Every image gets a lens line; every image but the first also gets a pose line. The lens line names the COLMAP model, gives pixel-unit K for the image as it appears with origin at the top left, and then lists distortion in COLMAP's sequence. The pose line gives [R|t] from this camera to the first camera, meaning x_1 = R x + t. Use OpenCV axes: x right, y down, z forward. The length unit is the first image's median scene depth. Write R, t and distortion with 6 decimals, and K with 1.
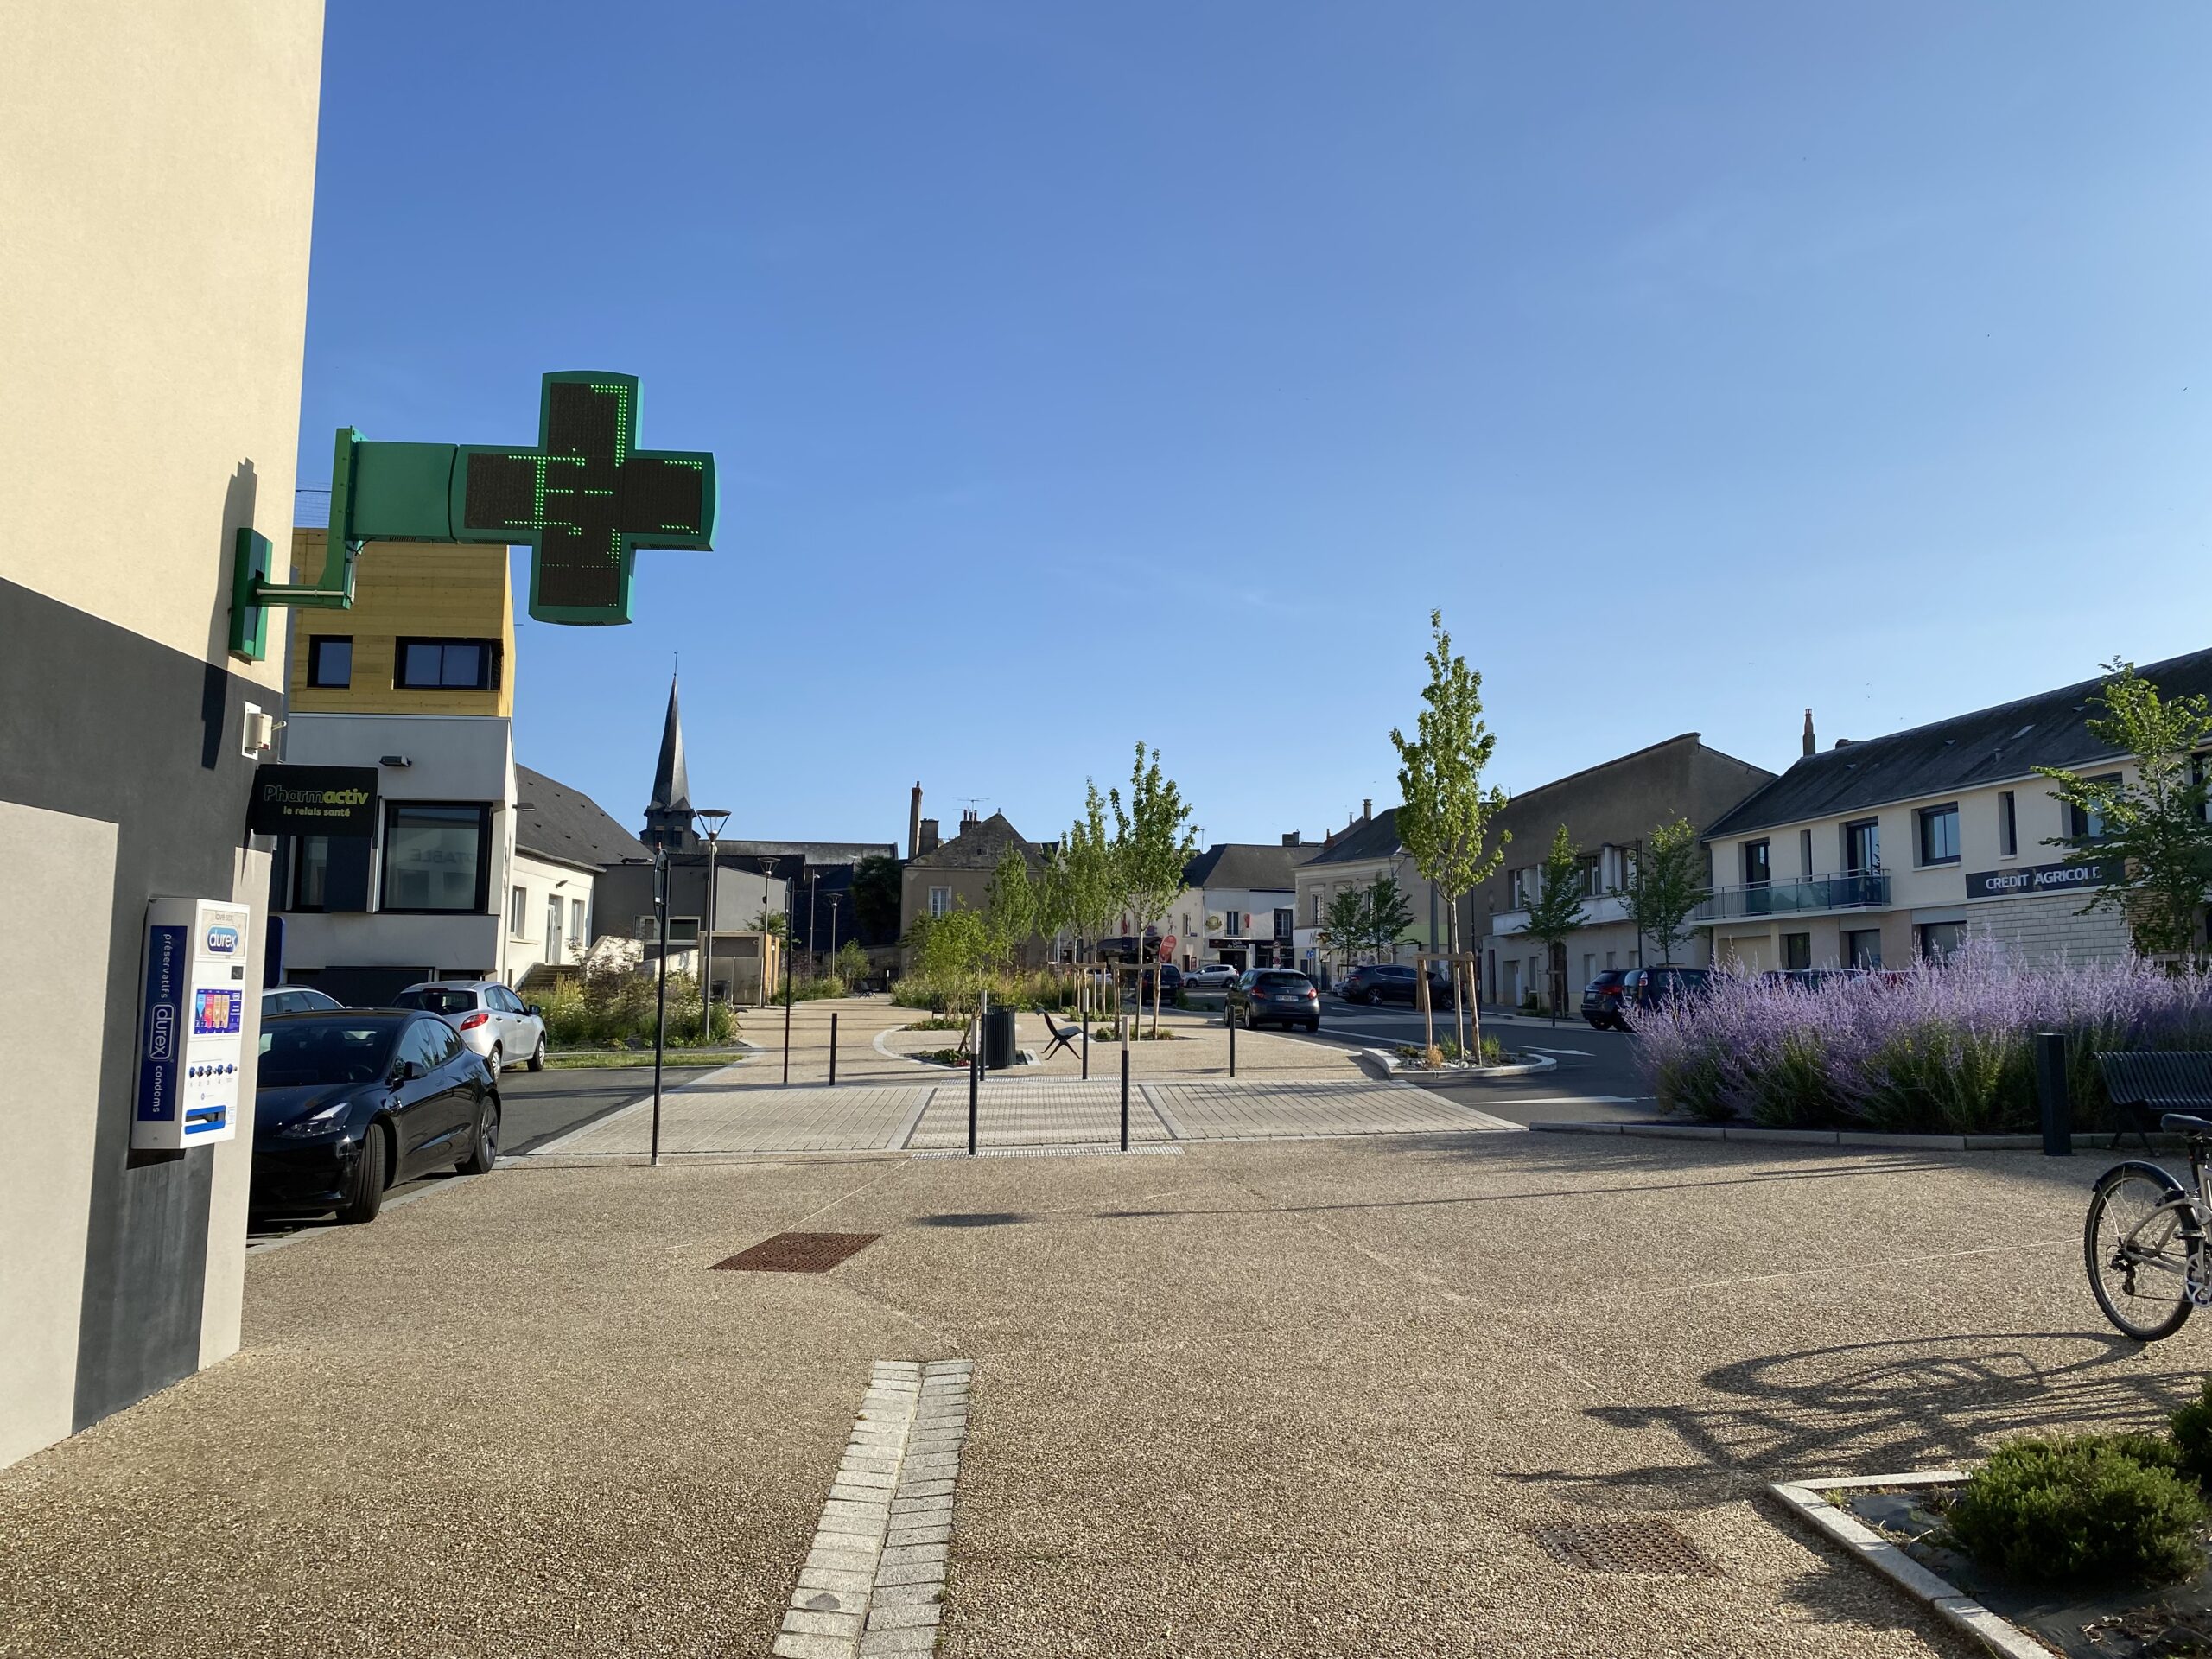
lens RADIAL K [[1671.9, 0, 1159.6], [0, 1671.9, 789.7], [0, 0, 1]] dist [0.031153, -0.001605]
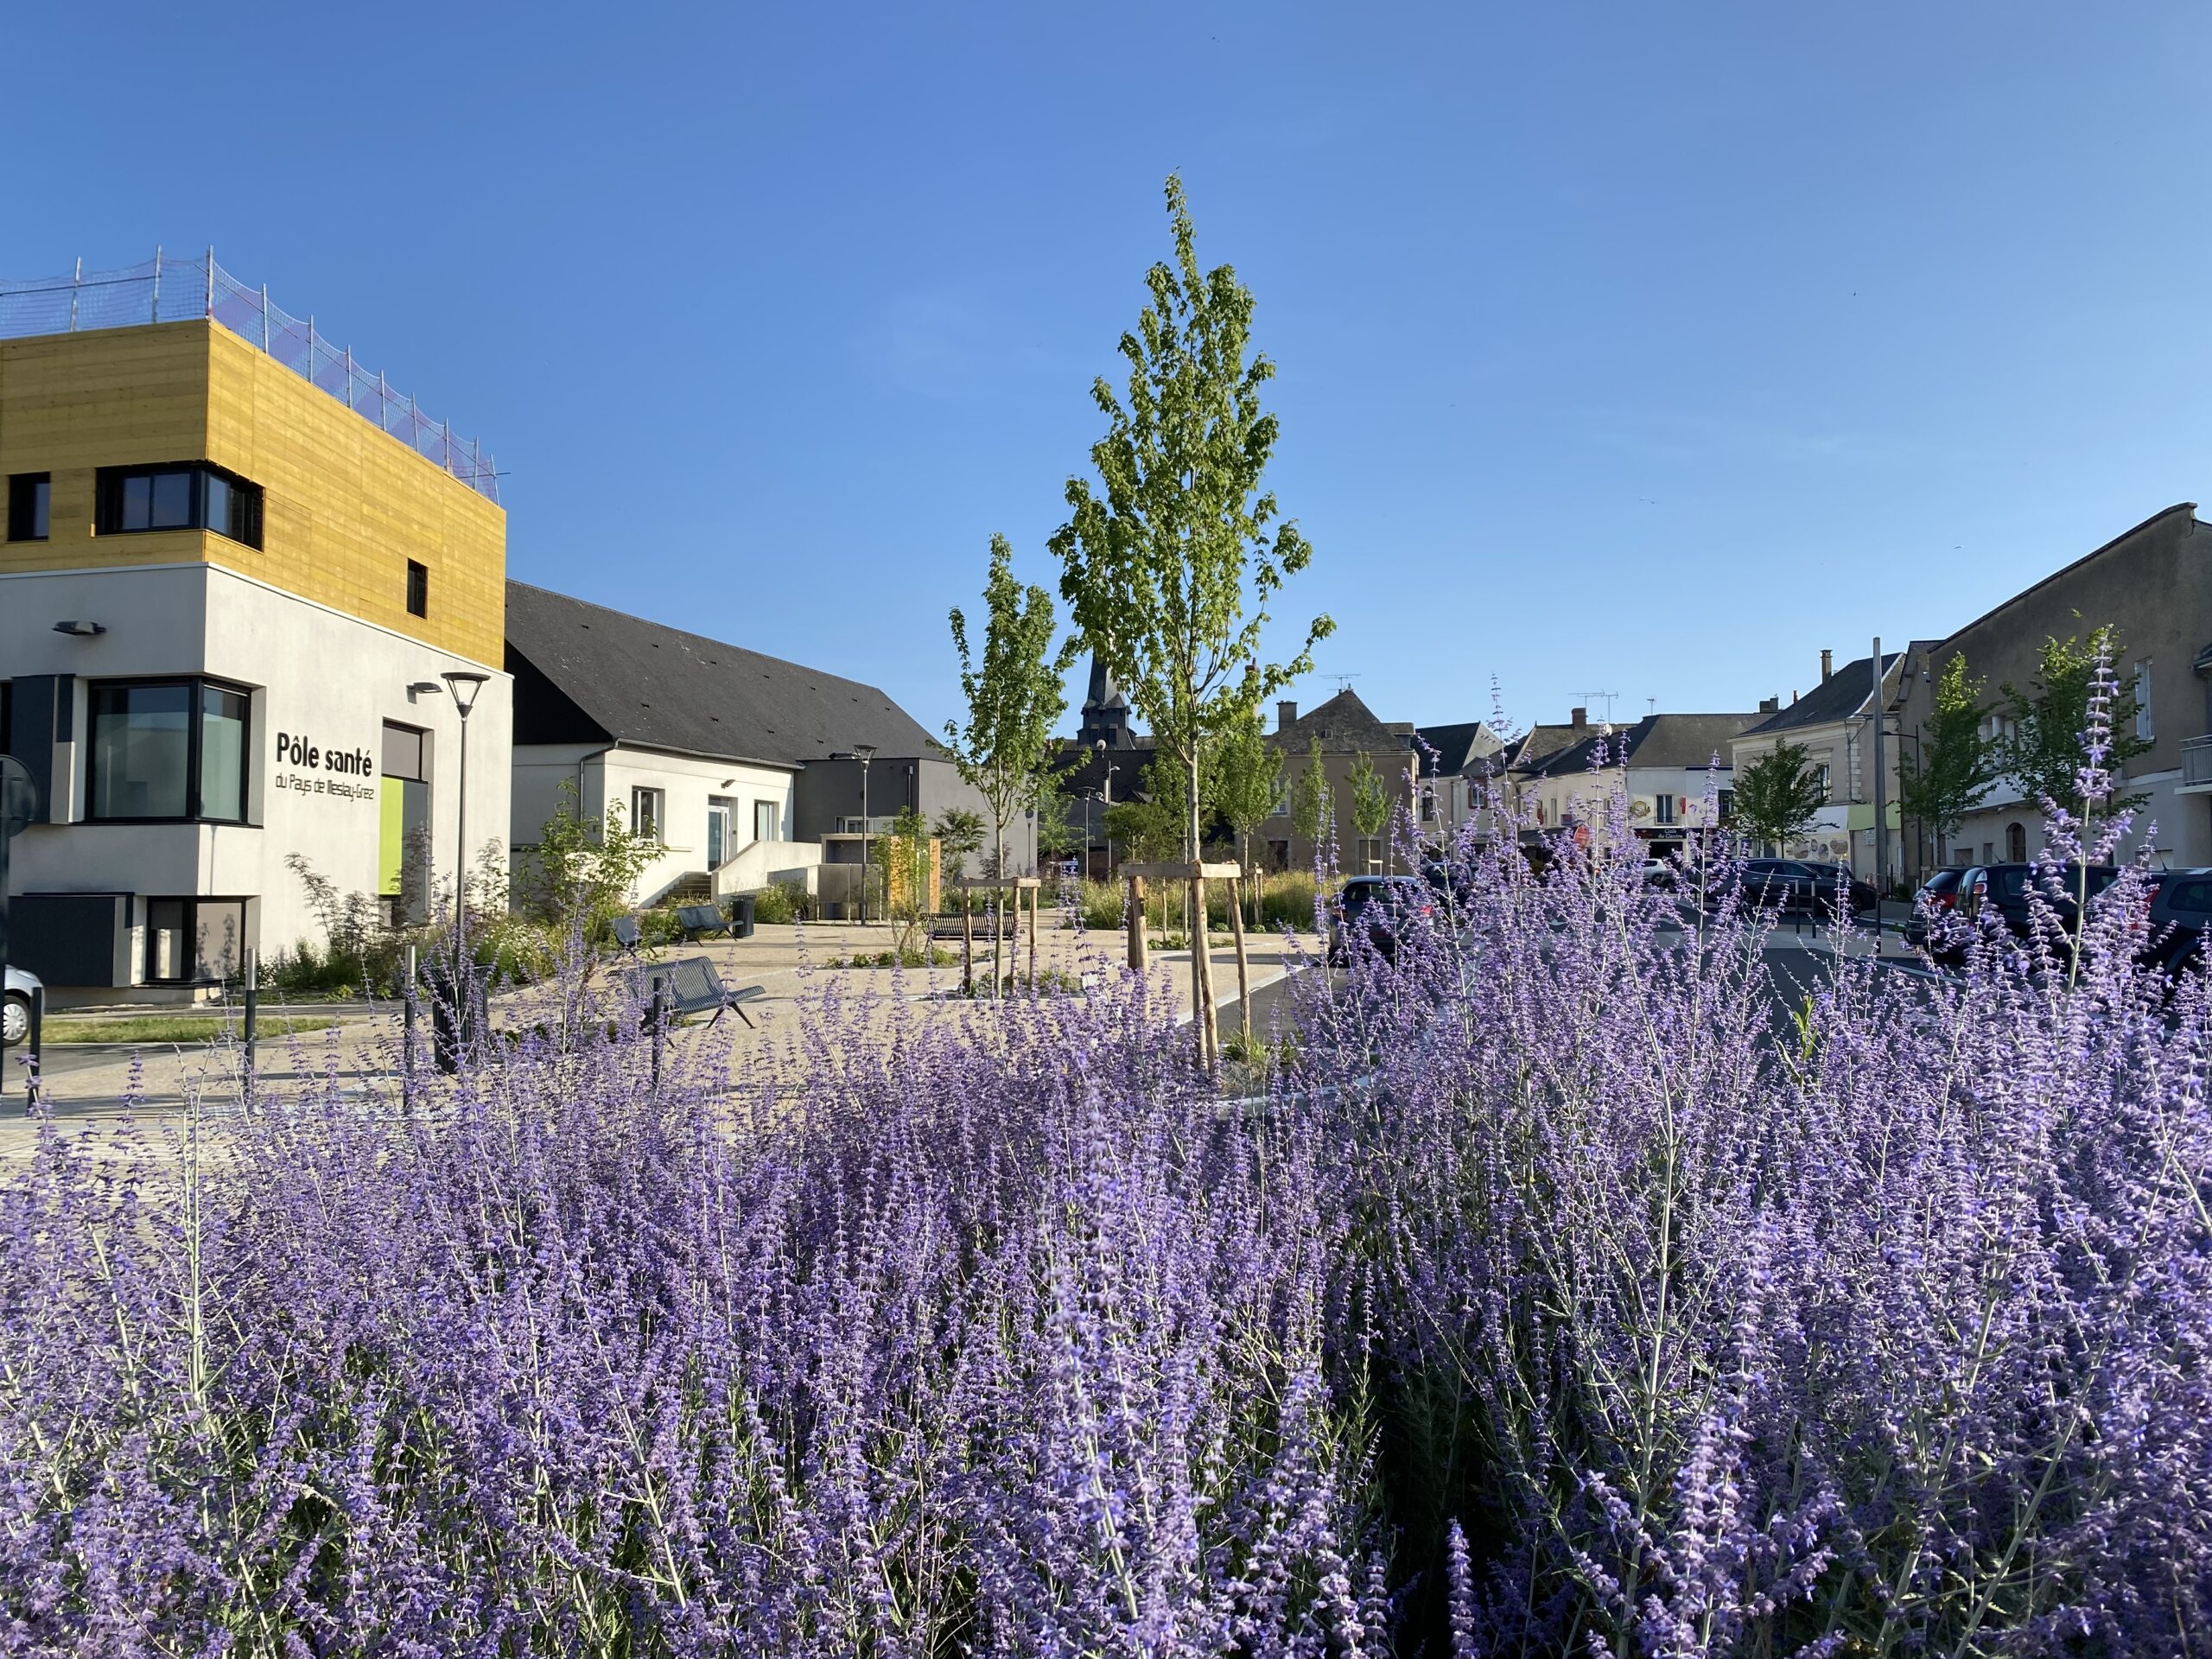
lens RADIAL K [[1710.7, 0, 1133.6], [0, 1710.7, 807.1], [0, 0, 1]] dist [0.000725, -0.010047]
pose [[0.944988, -0.024382, -0.326196, 0.084460], [0.048543, 0.996629, 0.066135, 0.011820], [0.323484, -0.078331, 0.942986, 0.133045]]
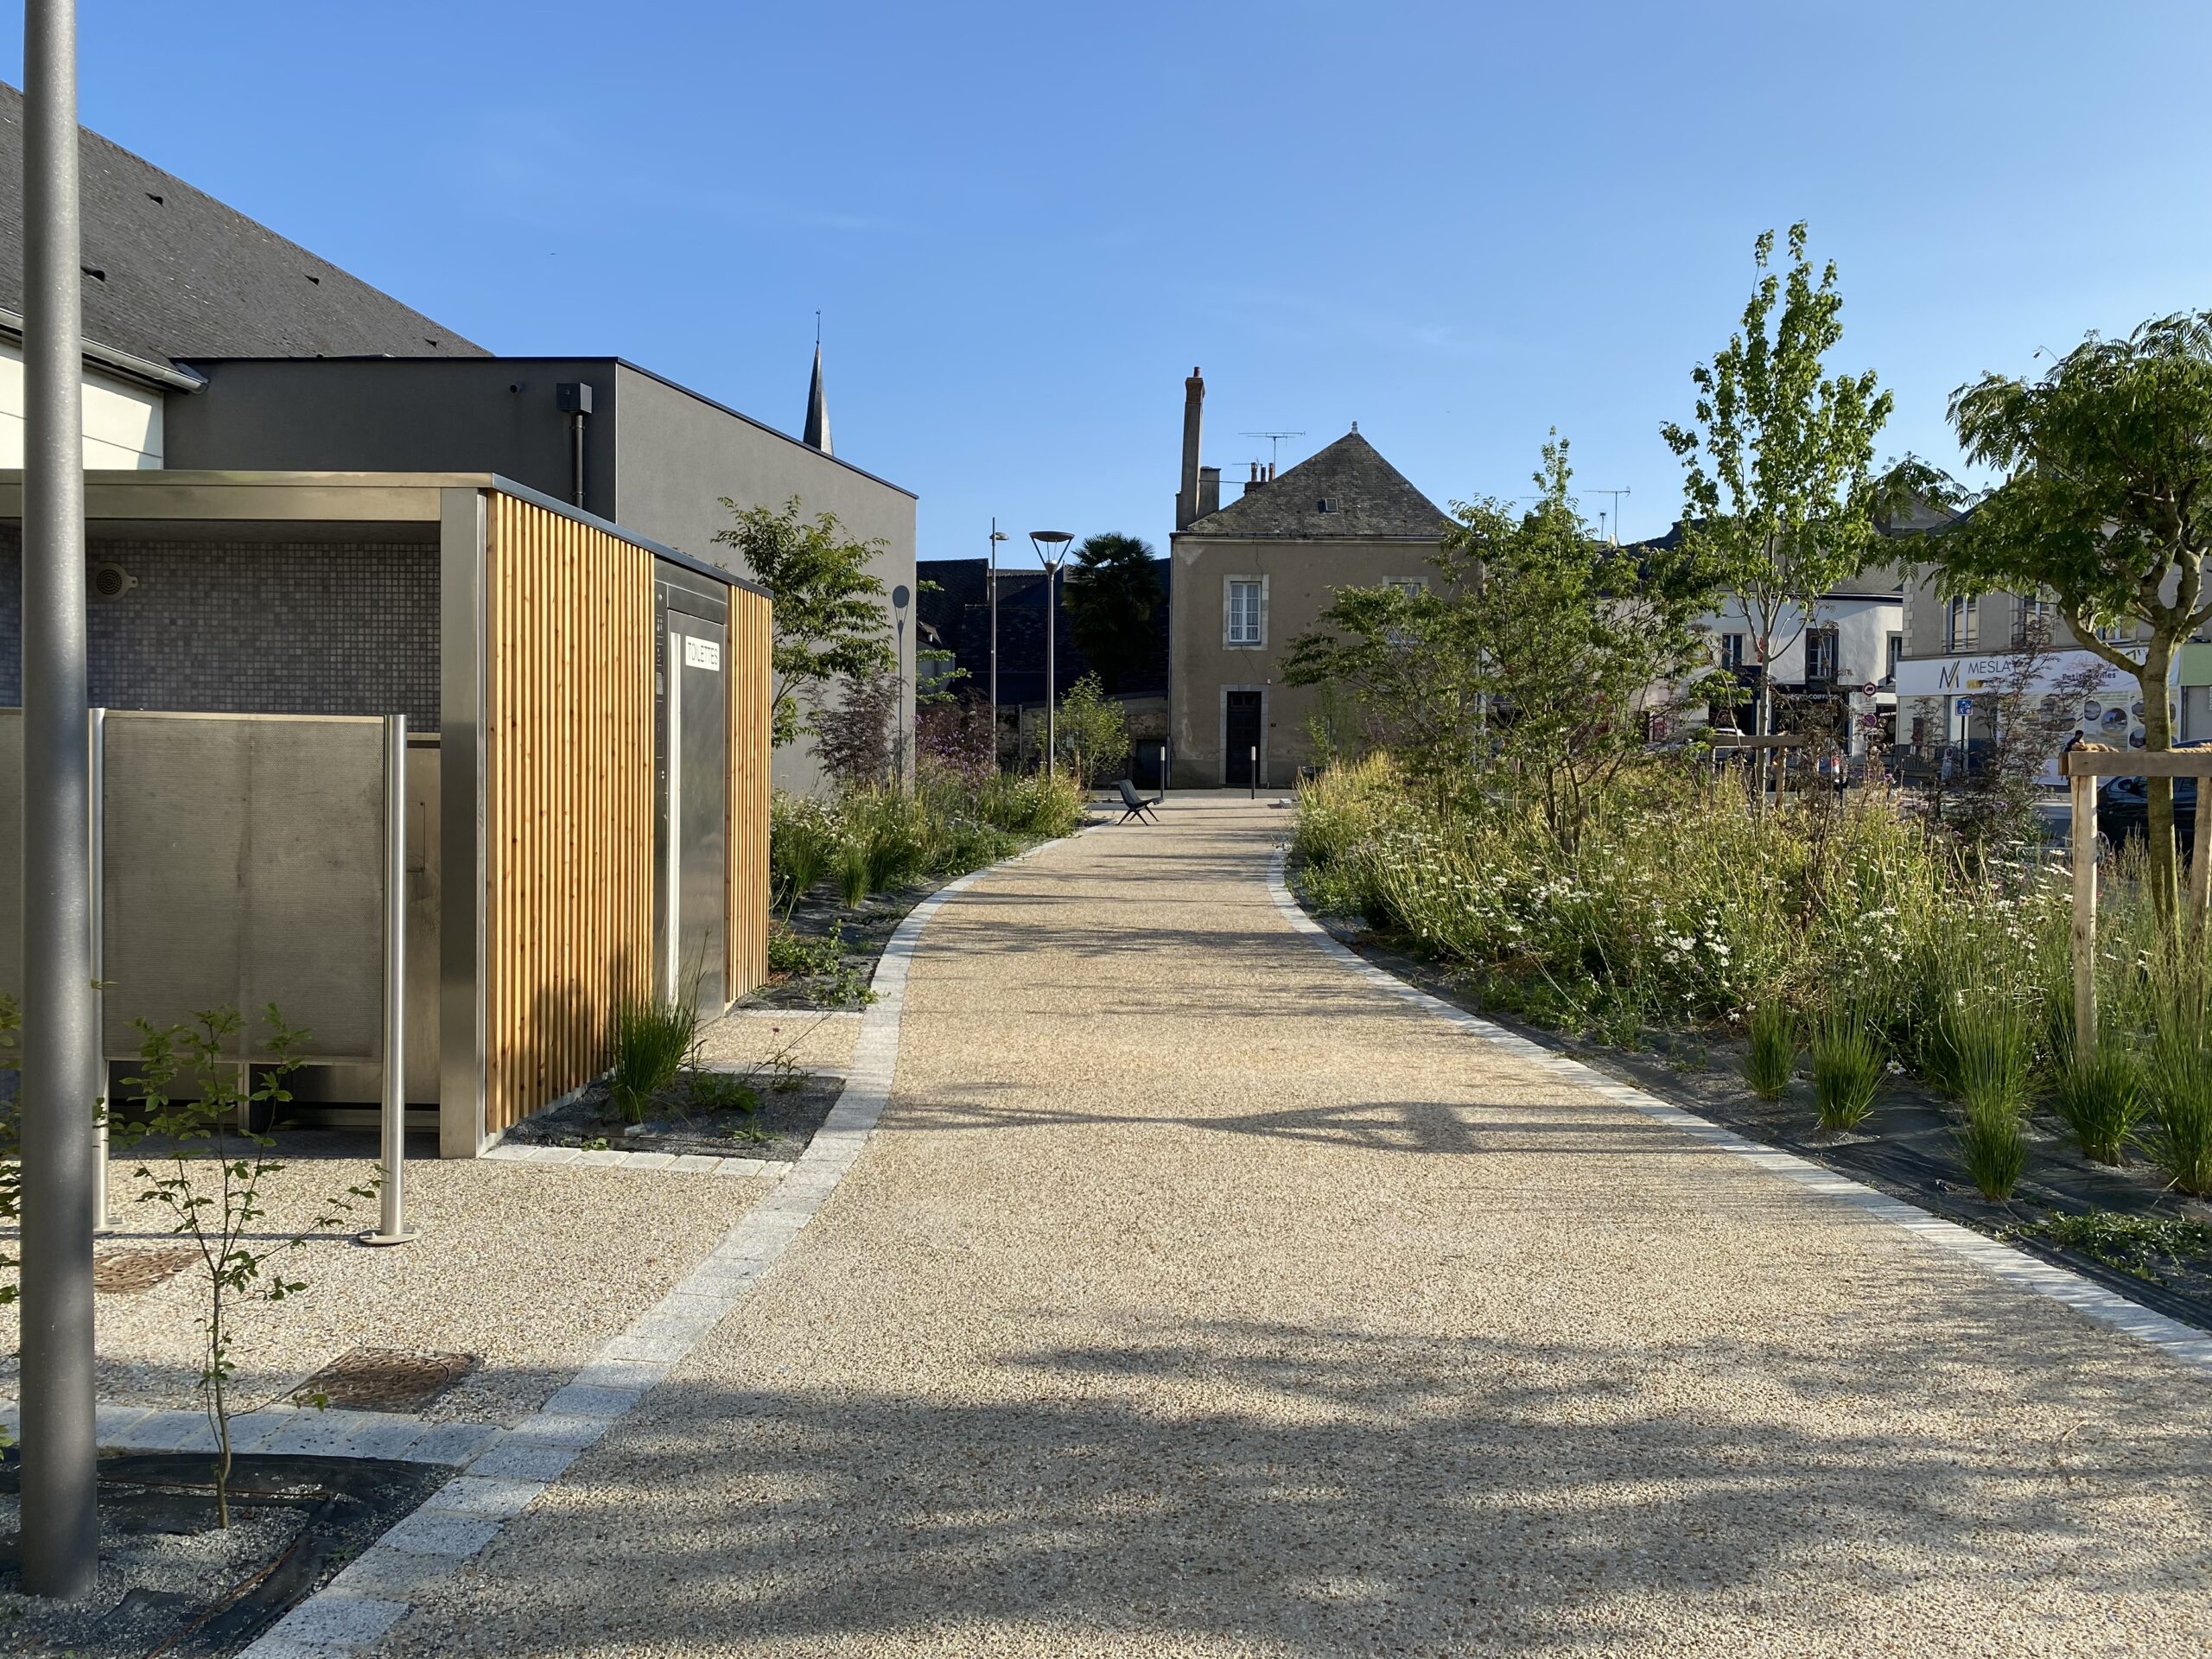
lens RADIAL K [[1685.9, 0, 1112.2], [0, 1685.9, 821.4], [0, 0, 1]] dist [0.060775, -0.063822]
pose [[0.989978, 0.006269, -0.141085, -0.099926], [0.016456, 0.987088, 0.159328, 0.049587], [0.140263, -0.160053, 0.977092, 0.492672]]
